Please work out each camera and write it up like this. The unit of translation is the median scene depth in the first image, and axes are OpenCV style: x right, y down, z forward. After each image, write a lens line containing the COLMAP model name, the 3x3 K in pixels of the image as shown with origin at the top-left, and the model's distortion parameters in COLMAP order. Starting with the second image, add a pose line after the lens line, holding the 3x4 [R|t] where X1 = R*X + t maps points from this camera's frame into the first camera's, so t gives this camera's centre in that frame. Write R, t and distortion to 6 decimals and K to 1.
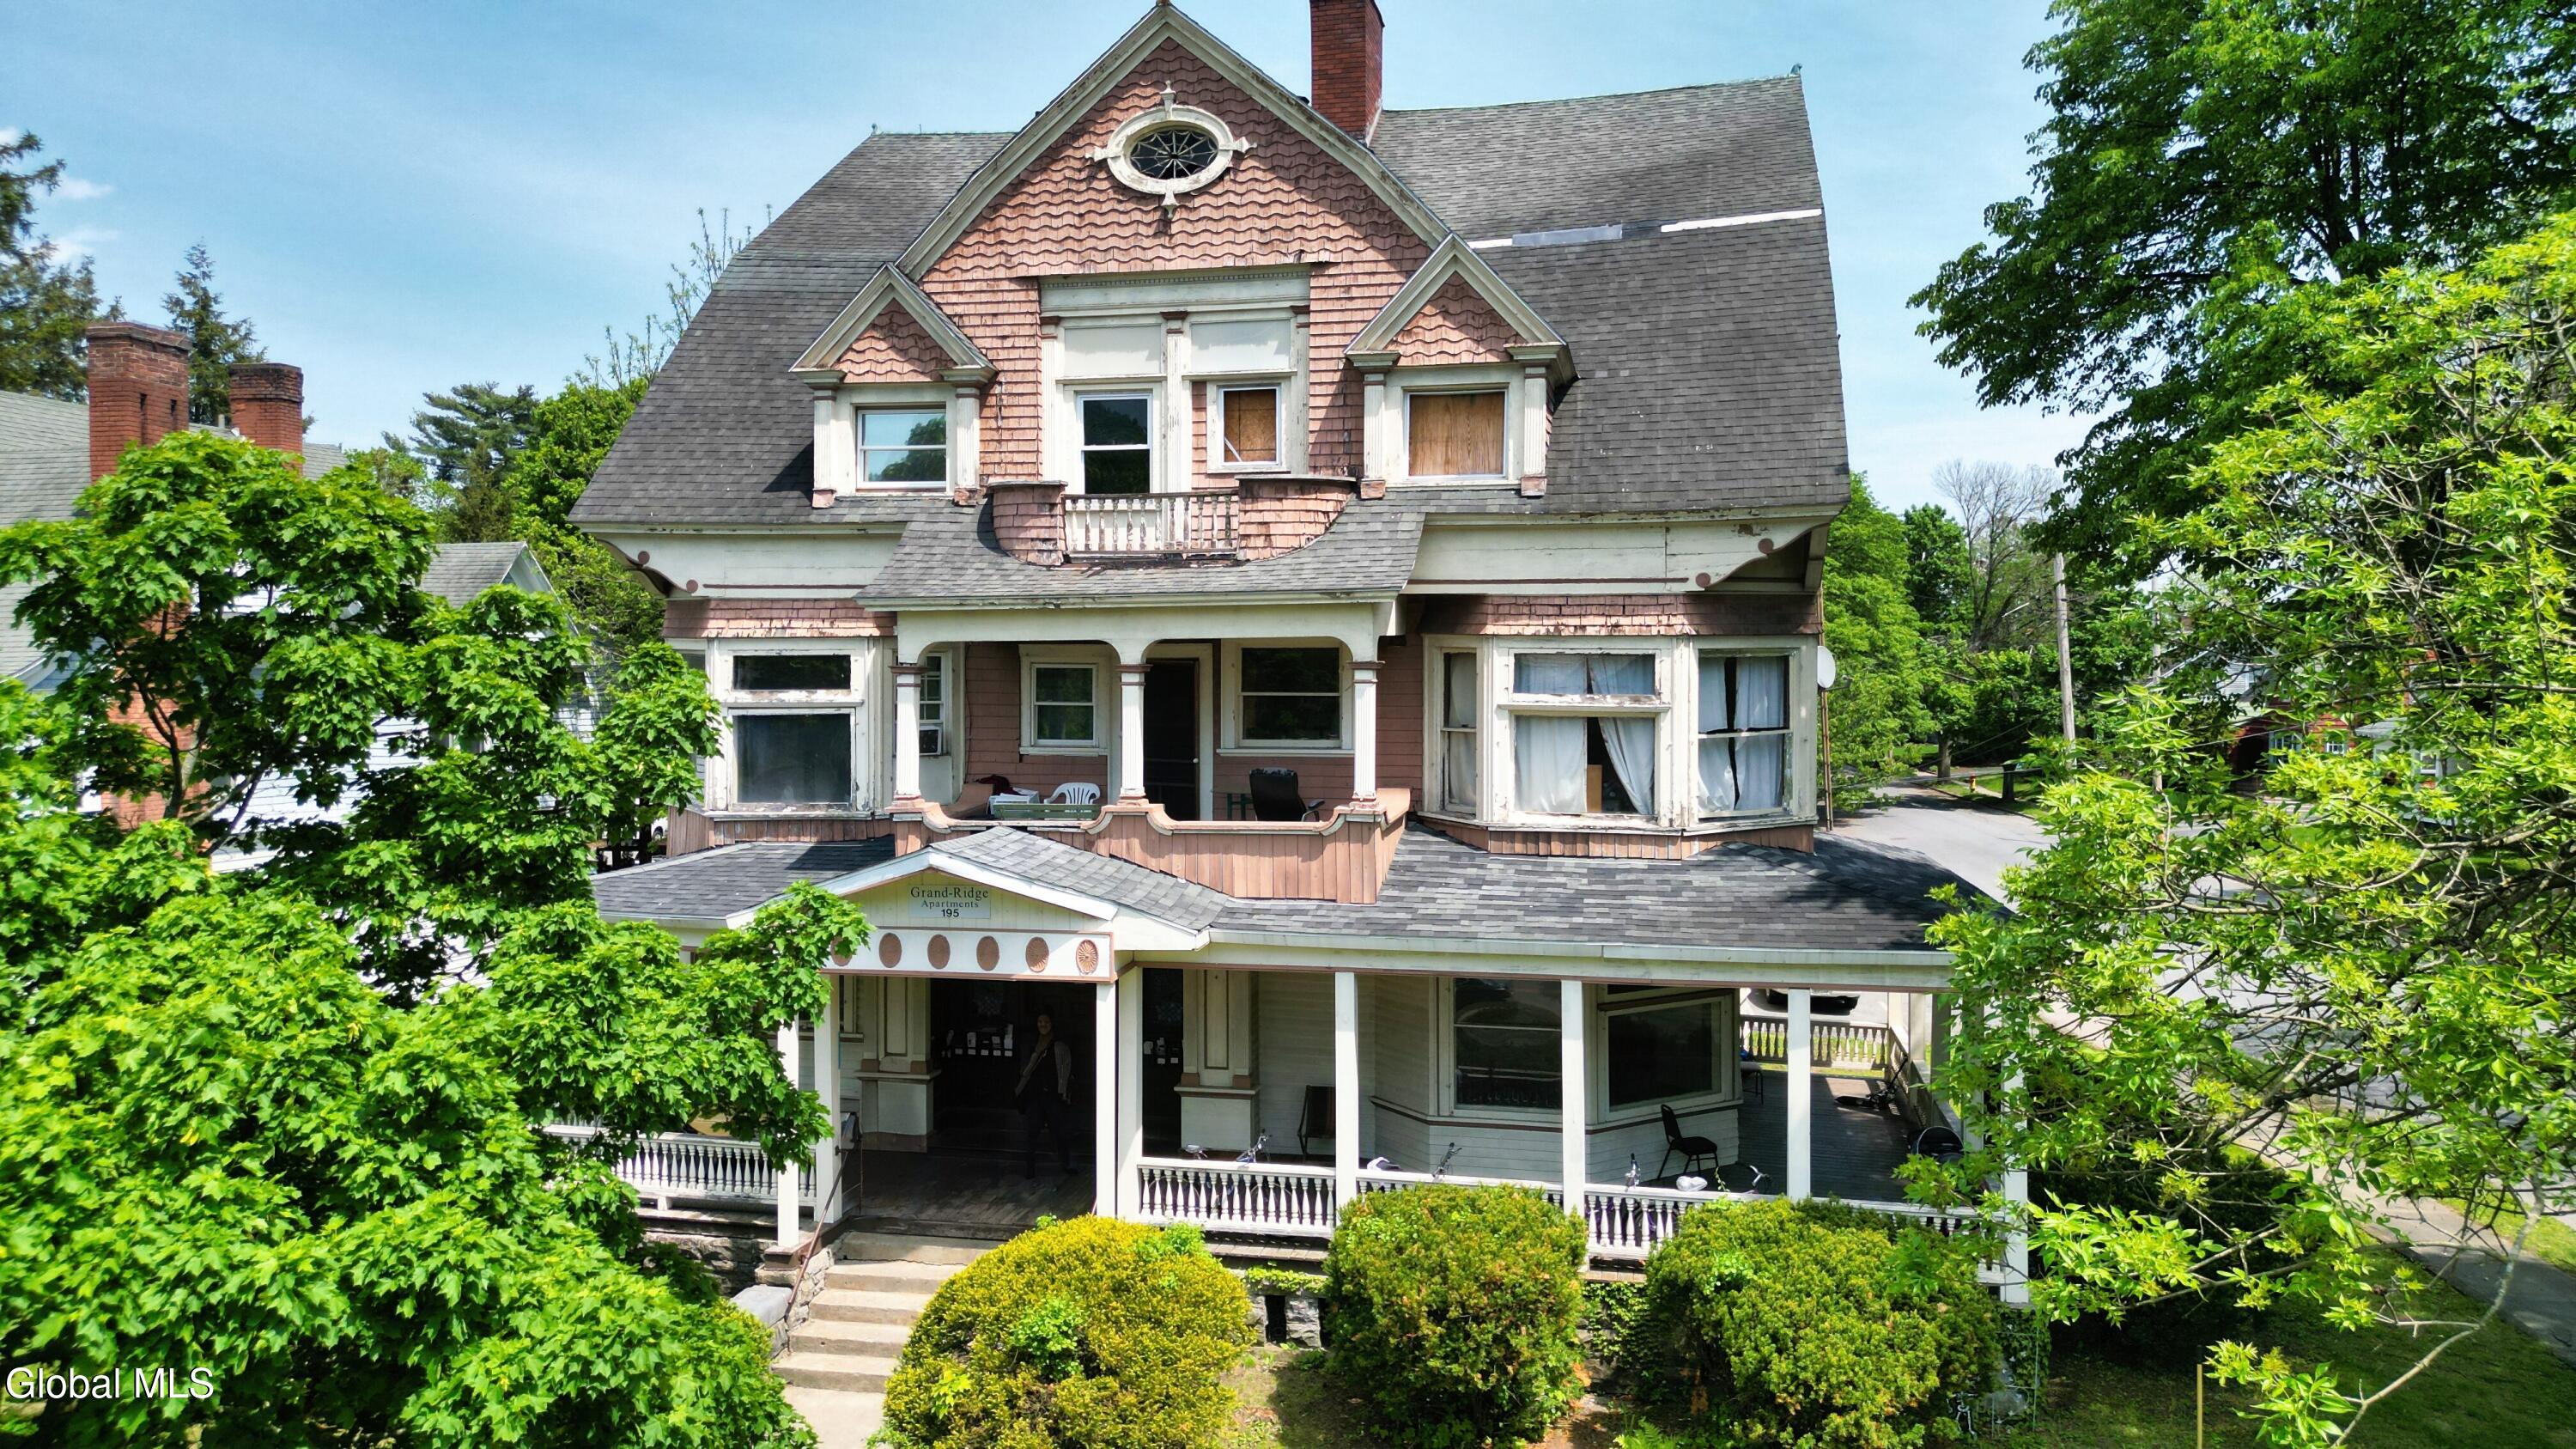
lens RADIAL K [[1806.9, 0, 1288.0], [0, 1806.9, 724.5], [0, 0, 1]] dist [0.082908, -0.089651]
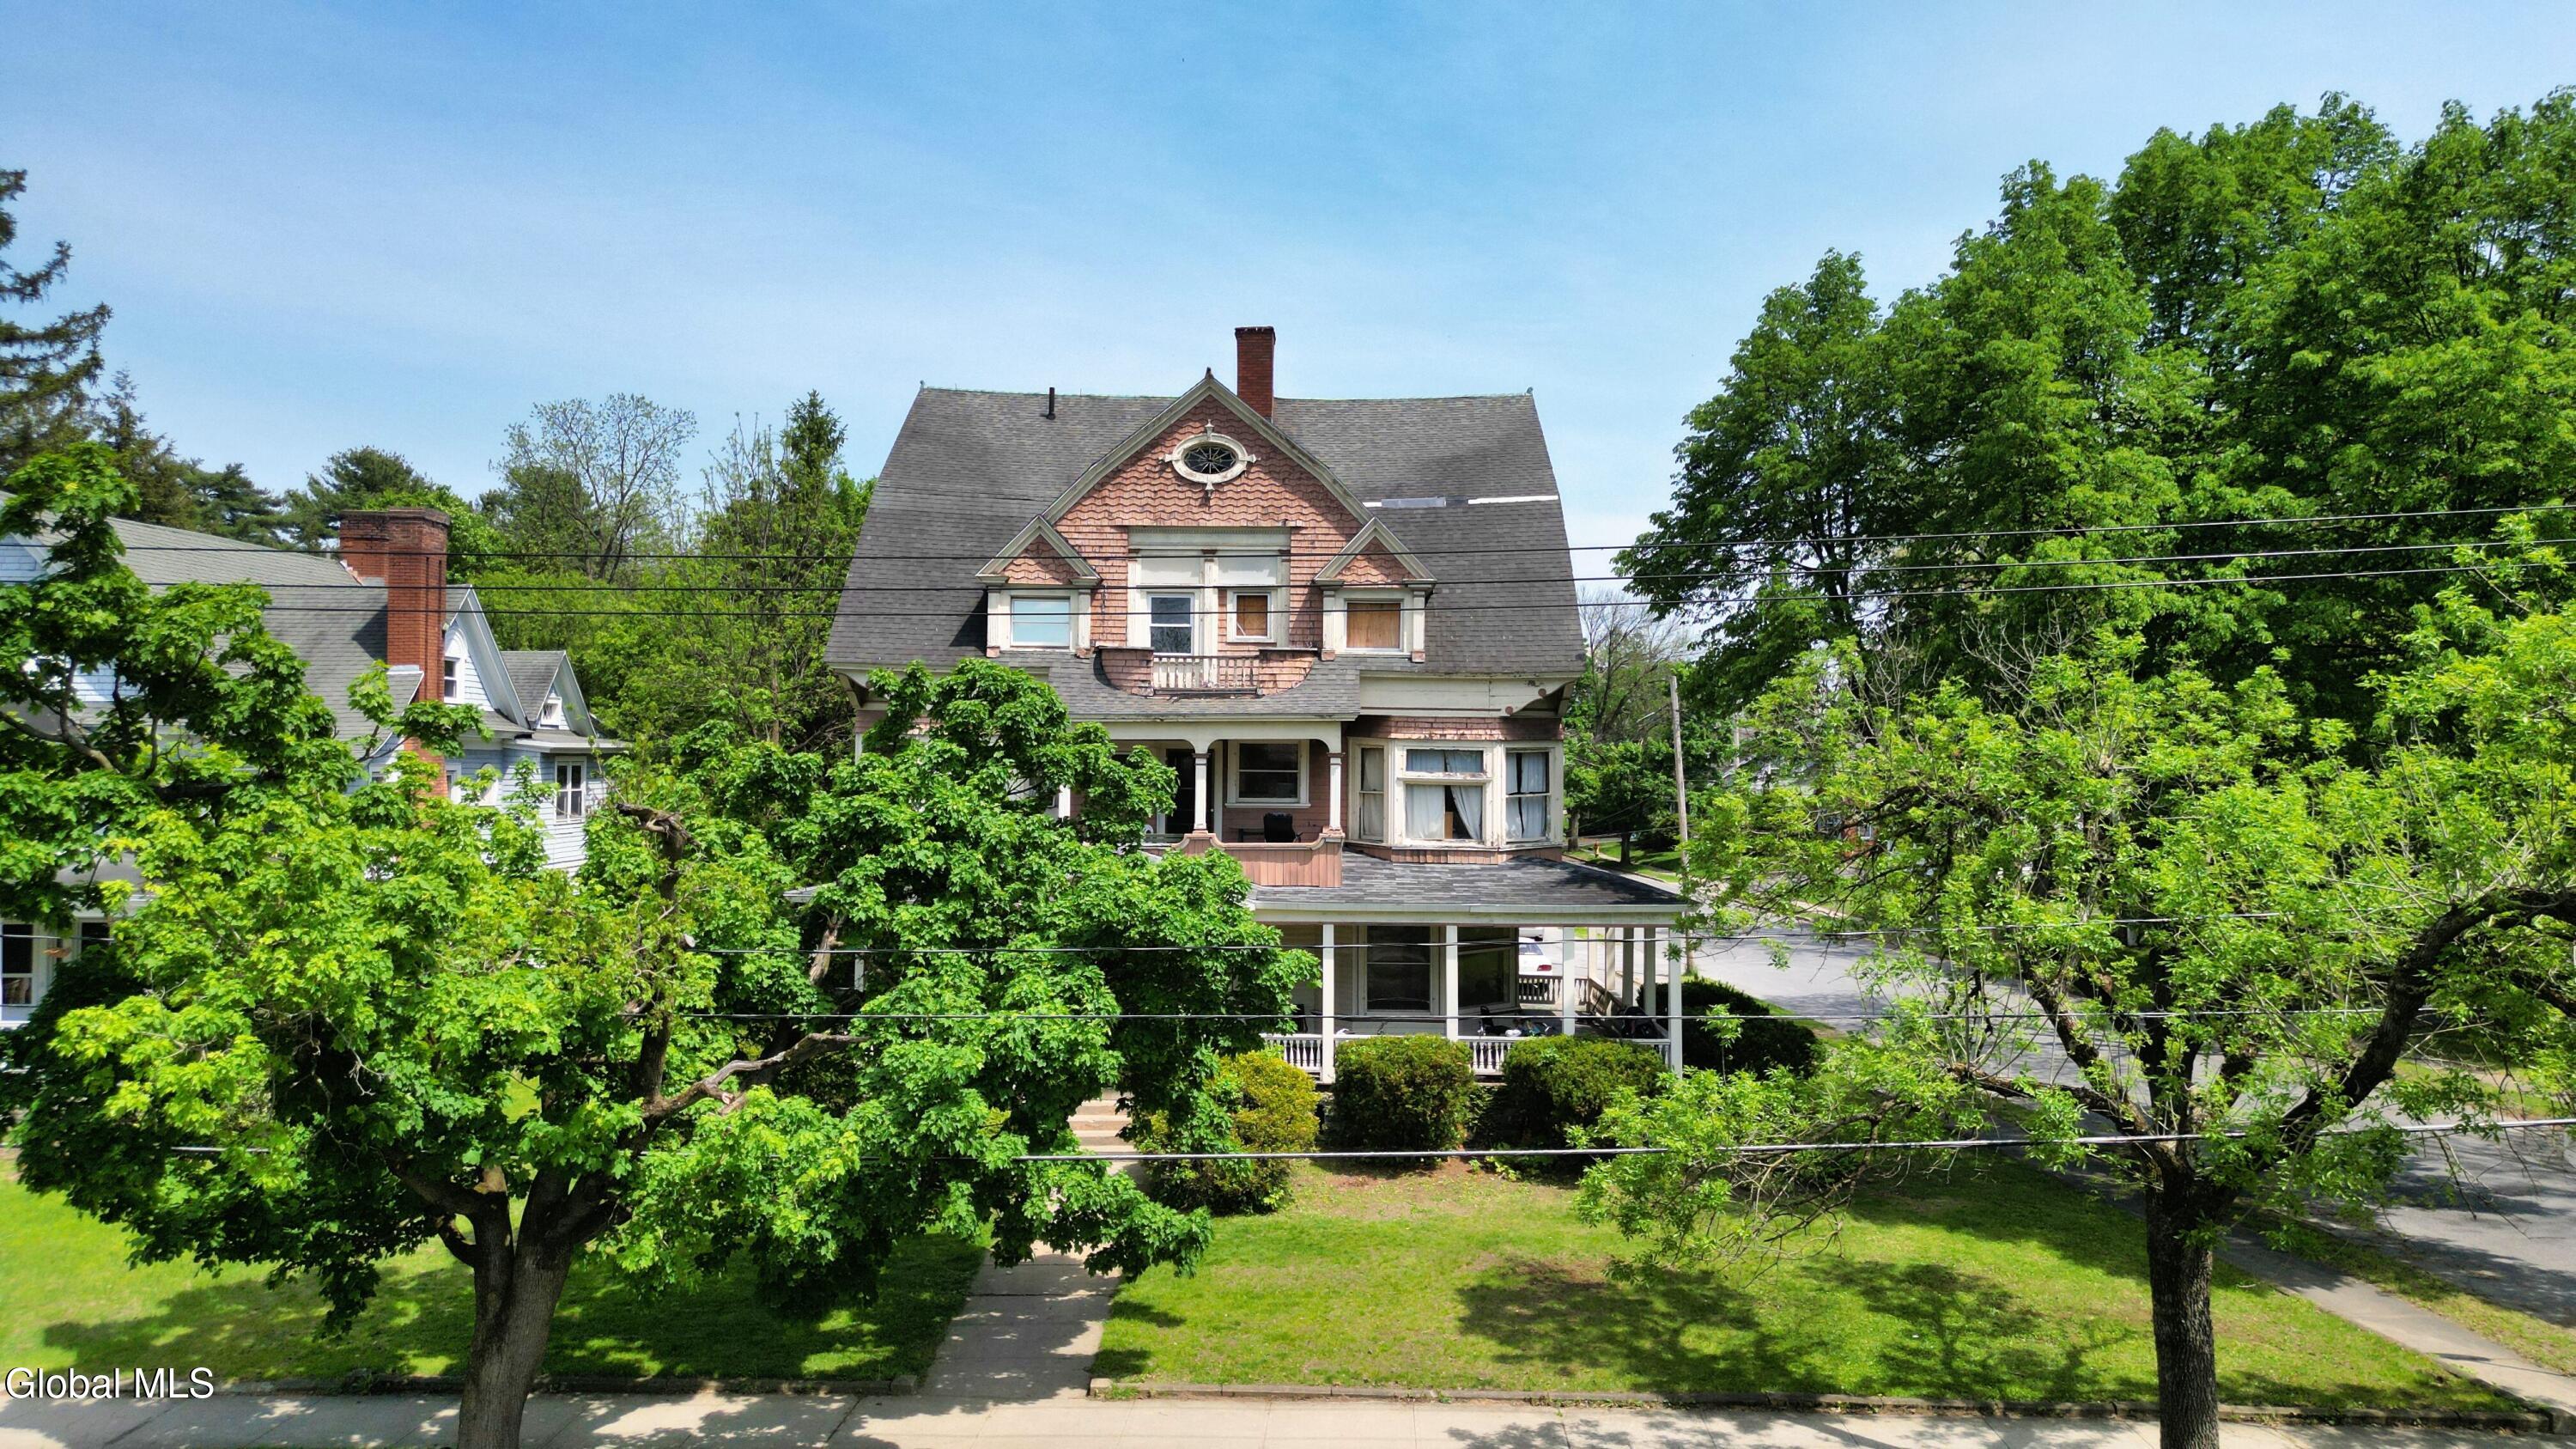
lens RADIAL K [[1800.8, 0, 1279.5], [0, 1800.8, 717.4], [0, 0, 1]] dist [0.144156, -0.251503]
pose [[0.980571, 0.012964, 0.195738, -0.341300], [-0.003450, 0.998799, -0.048867, 0.016367], [-0.196136, 0.047243, 0.979438, -0.707789]]
